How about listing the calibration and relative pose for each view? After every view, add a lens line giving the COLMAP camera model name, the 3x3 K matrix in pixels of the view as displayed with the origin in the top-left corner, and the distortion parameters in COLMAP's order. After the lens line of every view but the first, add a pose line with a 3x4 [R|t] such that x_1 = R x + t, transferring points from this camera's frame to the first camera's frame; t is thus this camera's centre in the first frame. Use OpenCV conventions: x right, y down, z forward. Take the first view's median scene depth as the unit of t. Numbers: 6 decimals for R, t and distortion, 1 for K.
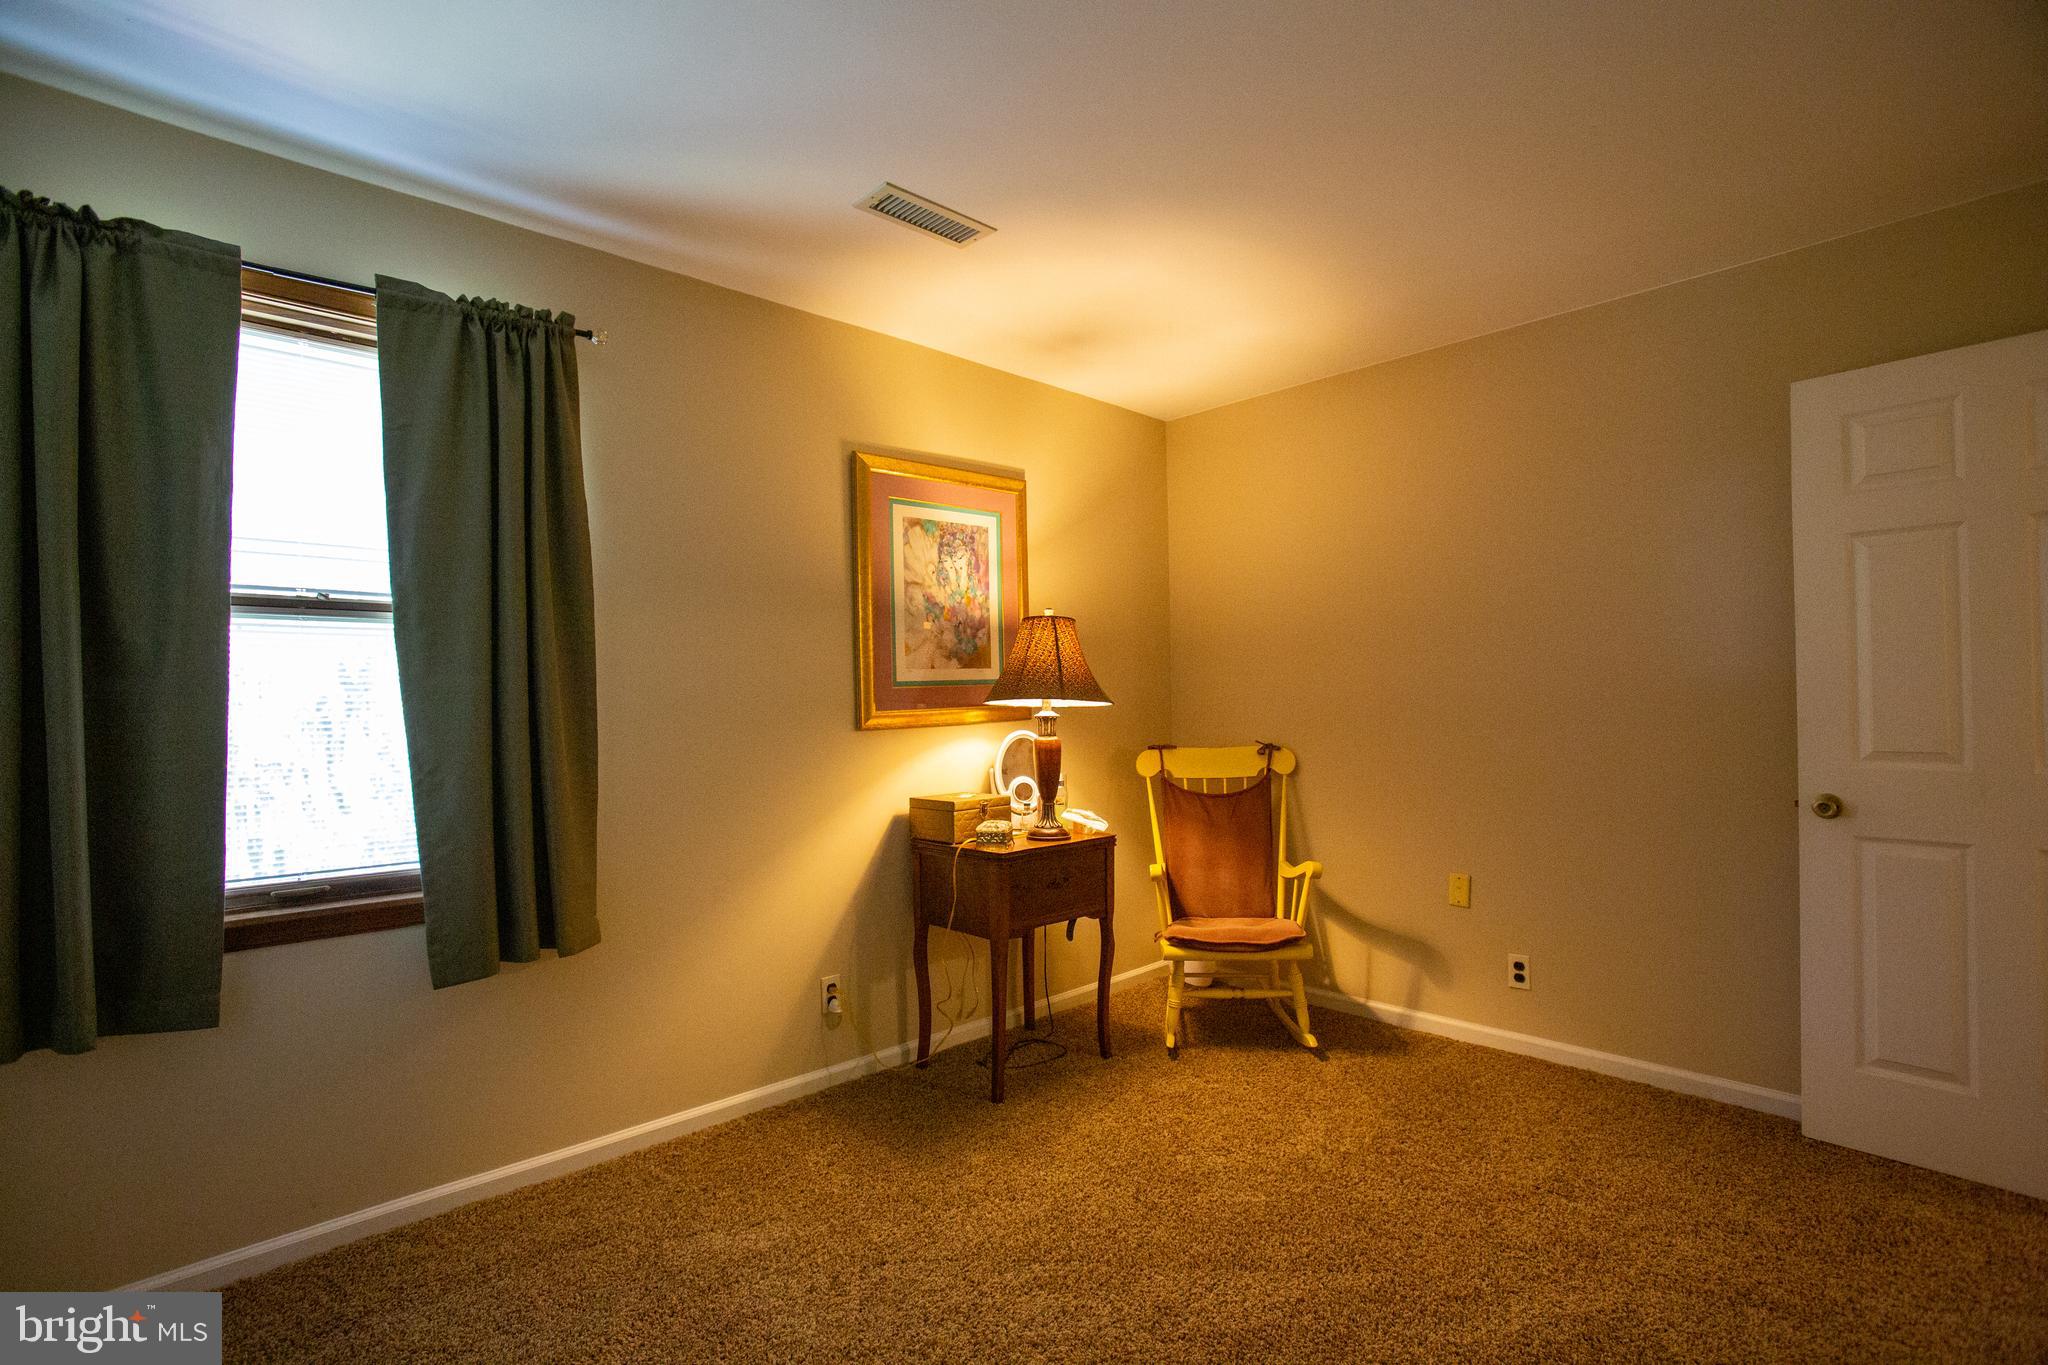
lens RADIAL K [[951.1, 0, 1014.6], [0, 951.1, 690.9], [0, 0, 1]] dist [-0.062669, 0.026218]
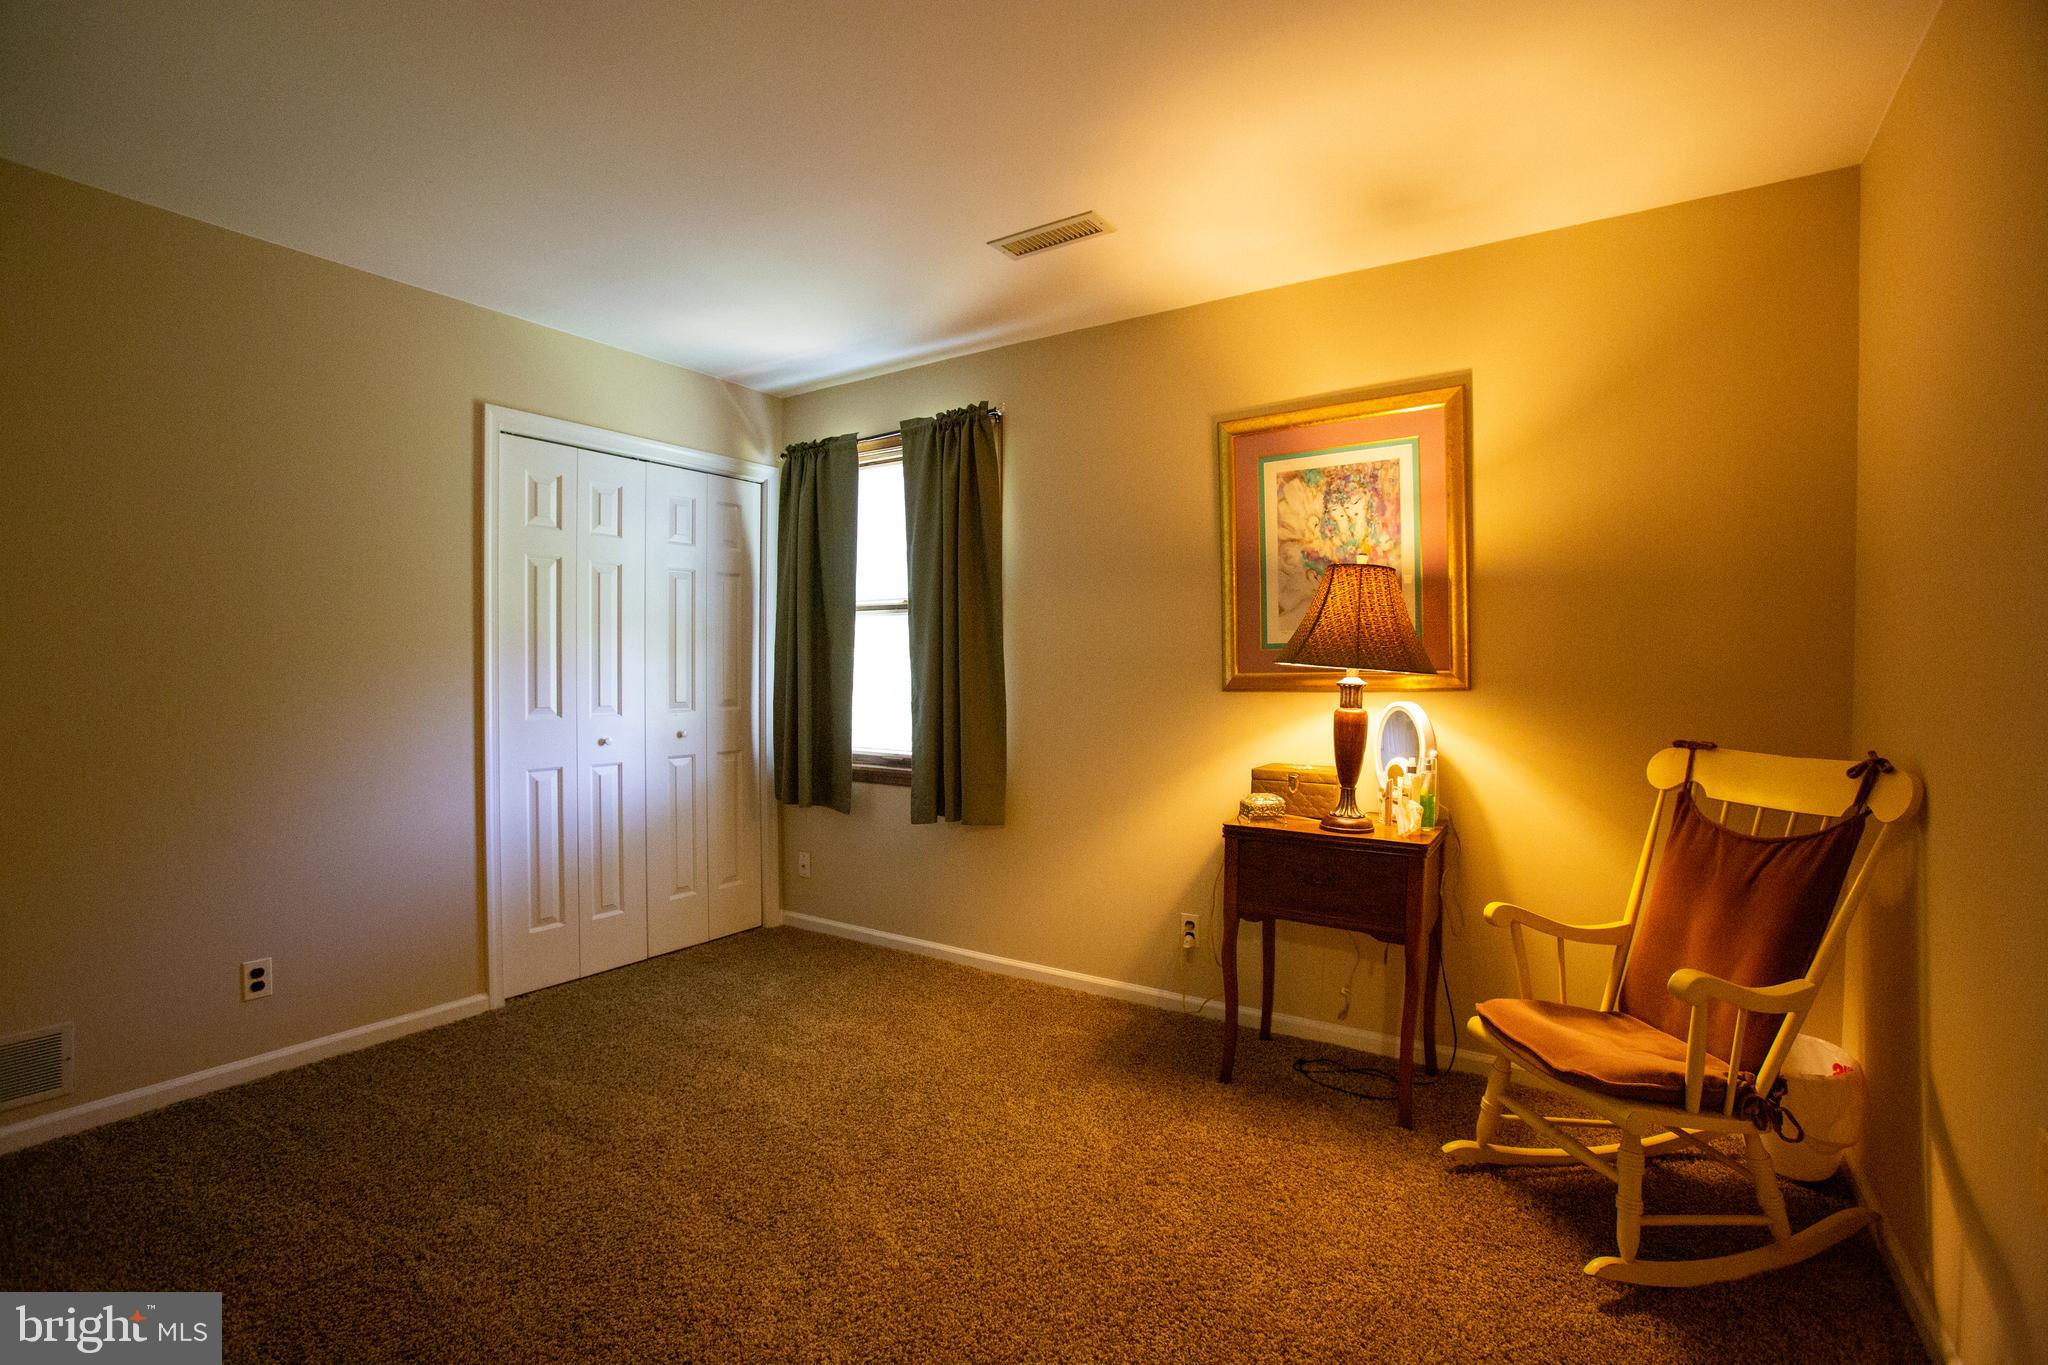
lens RADIAL K [[951.1, 0, 1014.6], [0, 951.1, 690.9], [0, 0, 1]] dist [-0.062669, 0.026218]
pose [[0.231596, 0.041478, -0.971927, 0.747241], [0.002888, 0.999057, 0.043324, -0.004645], [0.972808, -0.012840, 0.231258, 0.504490]]
